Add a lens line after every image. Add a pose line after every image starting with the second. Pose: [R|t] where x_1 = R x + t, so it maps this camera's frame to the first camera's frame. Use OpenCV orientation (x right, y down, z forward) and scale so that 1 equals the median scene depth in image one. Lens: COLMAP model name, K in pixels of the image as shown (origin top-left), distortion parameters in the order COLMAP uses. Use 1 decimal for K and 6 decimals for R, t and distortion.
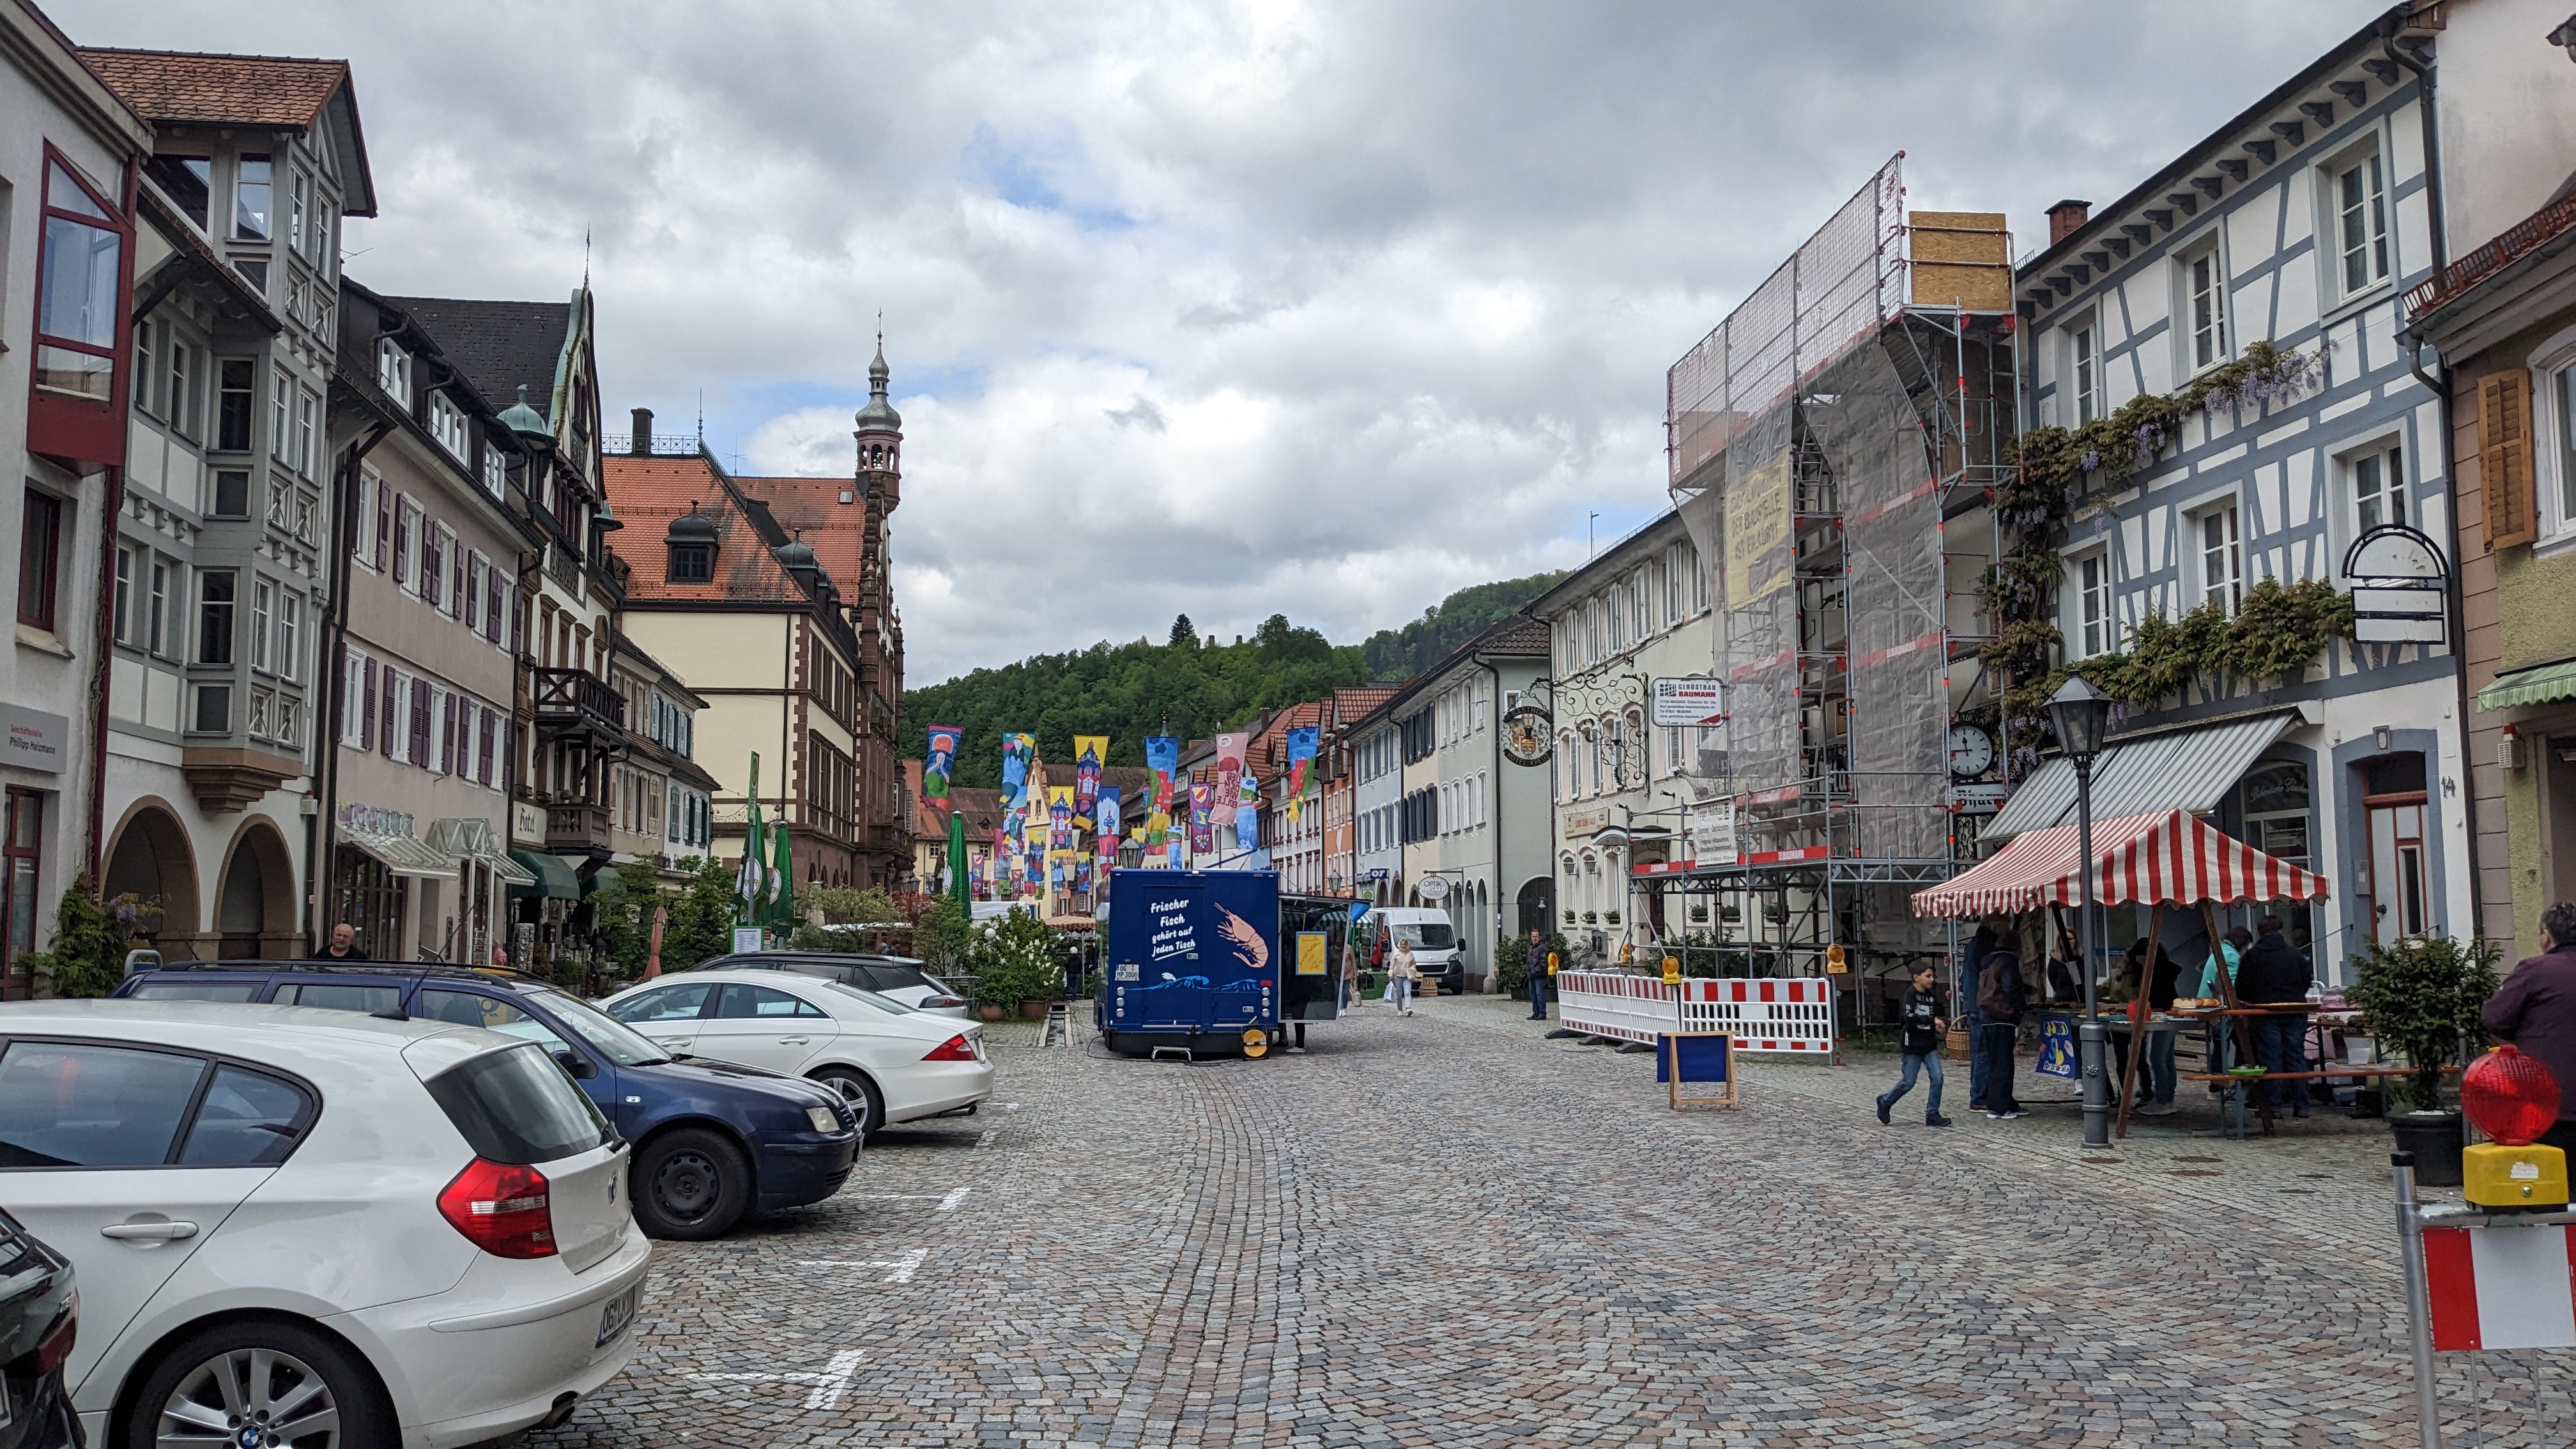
lens RADIAL K [[2000.8, 0, 1286.4], [0, 2000.8, 724.9], [0, 0, 1]] dist [-0.001993, -0.000617]
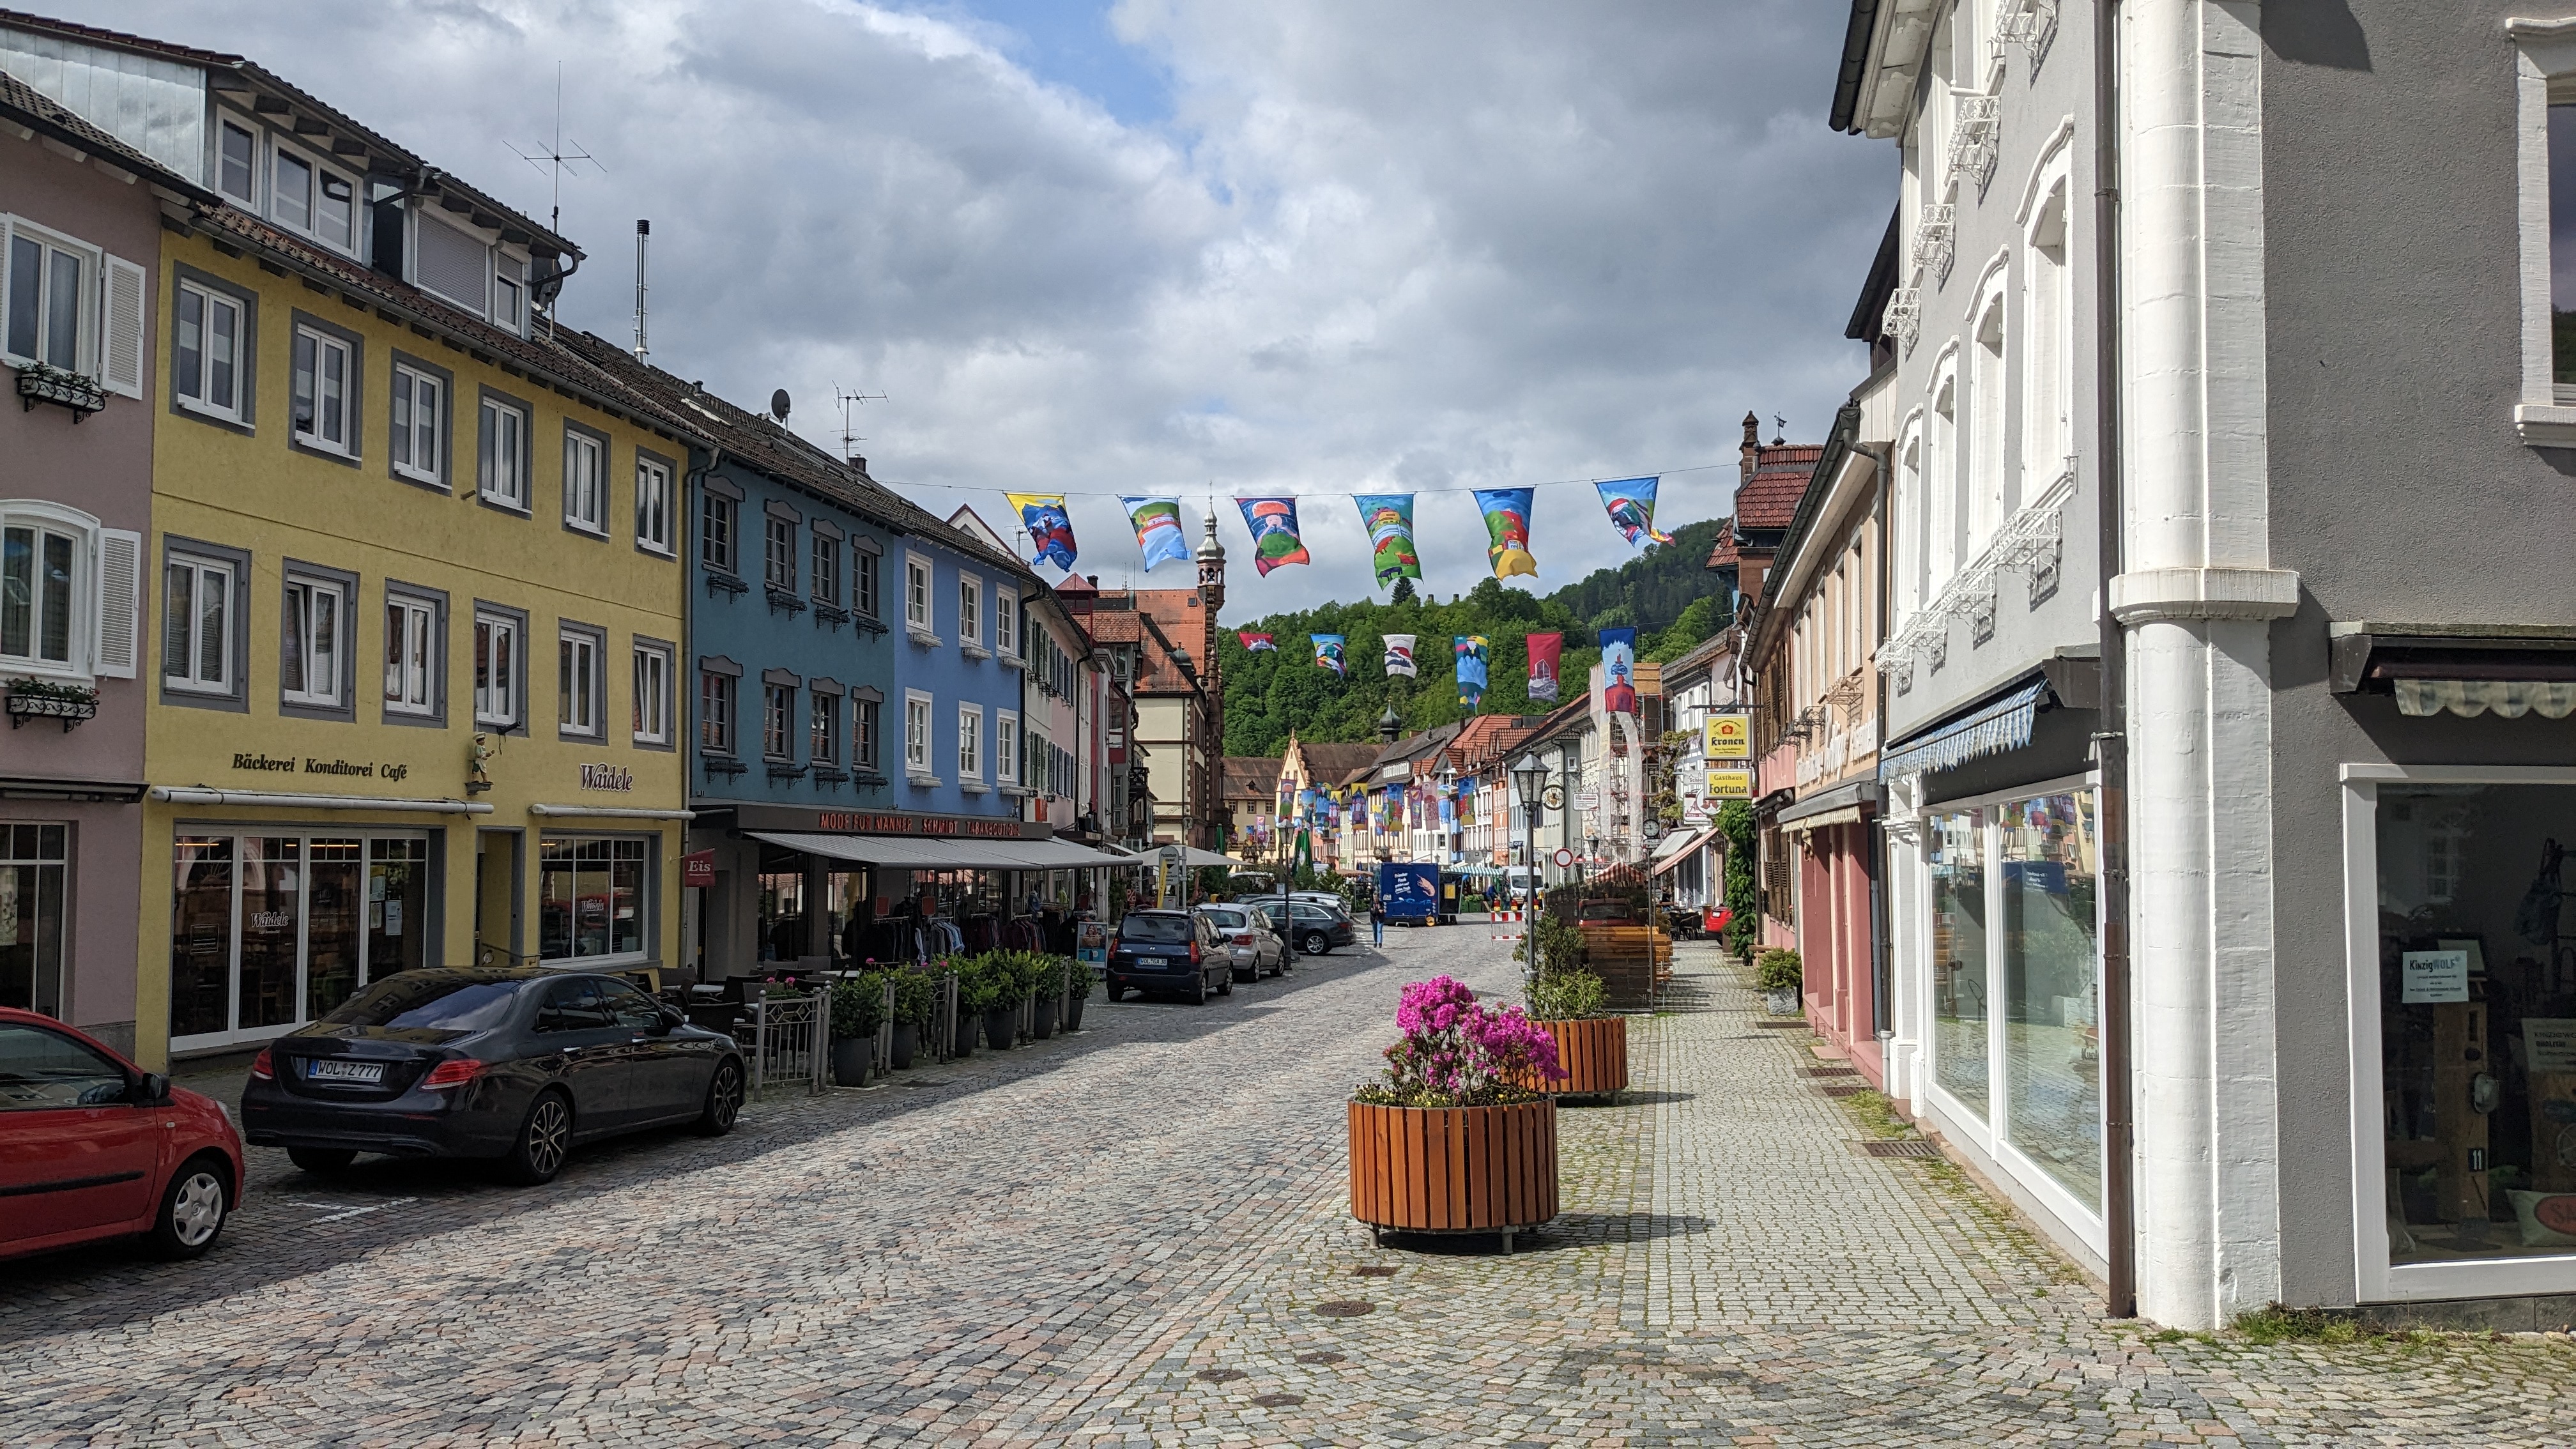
lens RADIAL K [[2000.8, 0, 1282.5], [0, 2000.8, 730.9], [0, 0, 1]] dist [-0.001993, -0.000617]
pose [[0.993622, -0.004123, -0.112688, 0.039842], [0.008267, 0.999306, 0.036330, -0.091128], [0.112460, -0.037030, 0.992966, -0.767935]]
